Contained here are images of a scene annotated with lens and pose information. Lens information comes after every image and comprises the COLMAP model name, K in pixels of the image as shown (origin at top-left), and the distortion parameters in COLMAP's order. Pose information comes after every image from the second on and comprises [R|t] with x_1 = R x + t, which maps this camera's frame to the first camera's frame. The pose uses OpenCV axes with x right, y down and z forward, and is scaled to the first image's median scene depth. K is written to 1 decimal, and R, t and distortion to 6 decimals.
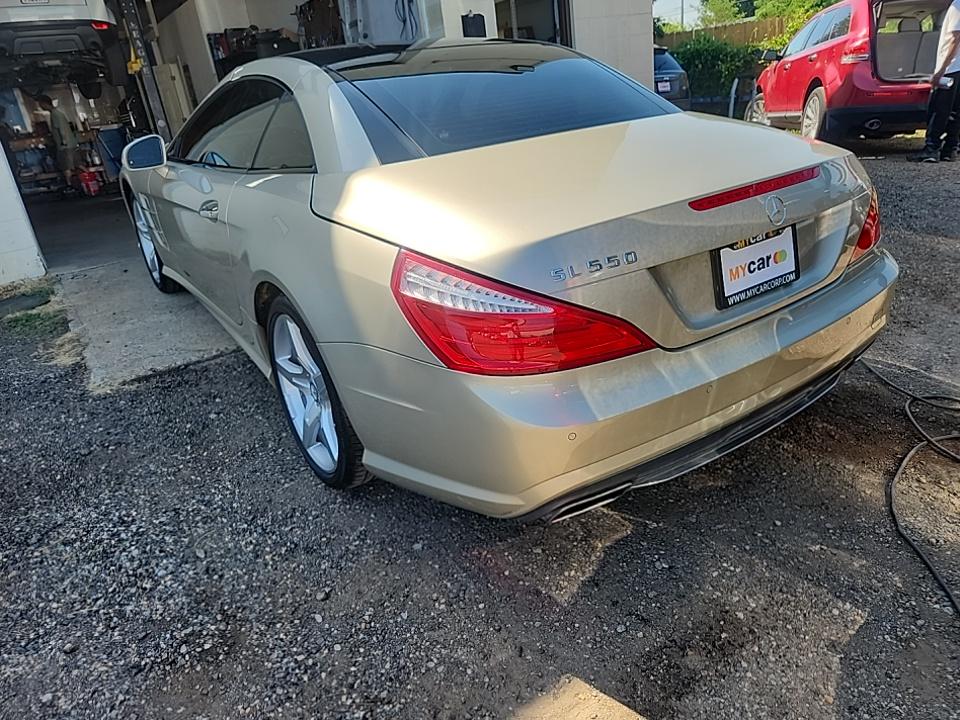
lens RADIAL K [[637.5, 0, 502.8], [0, 637.5, 351.7], [0, 0, 1]] dist [0.050407, -0.035811]
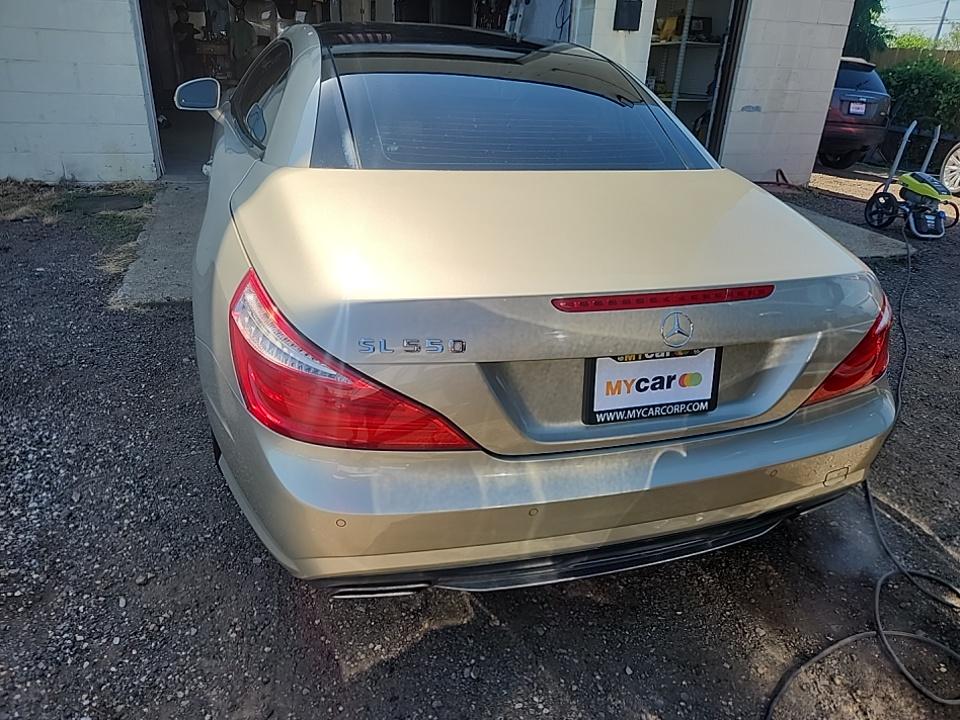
lens RADIAL K [[637.5, 0, 502.8], [0, 637.5, 351.7], [0, 0, 1]] dist [0.050407, -0.035811]
pose [[0.944979, 0.266284, -0.190021, 0.343179], [-0.258433, 0.963811, 0.065433, -0.171566], [0.200568, -0.012725, 0.979597, 0.135238]]
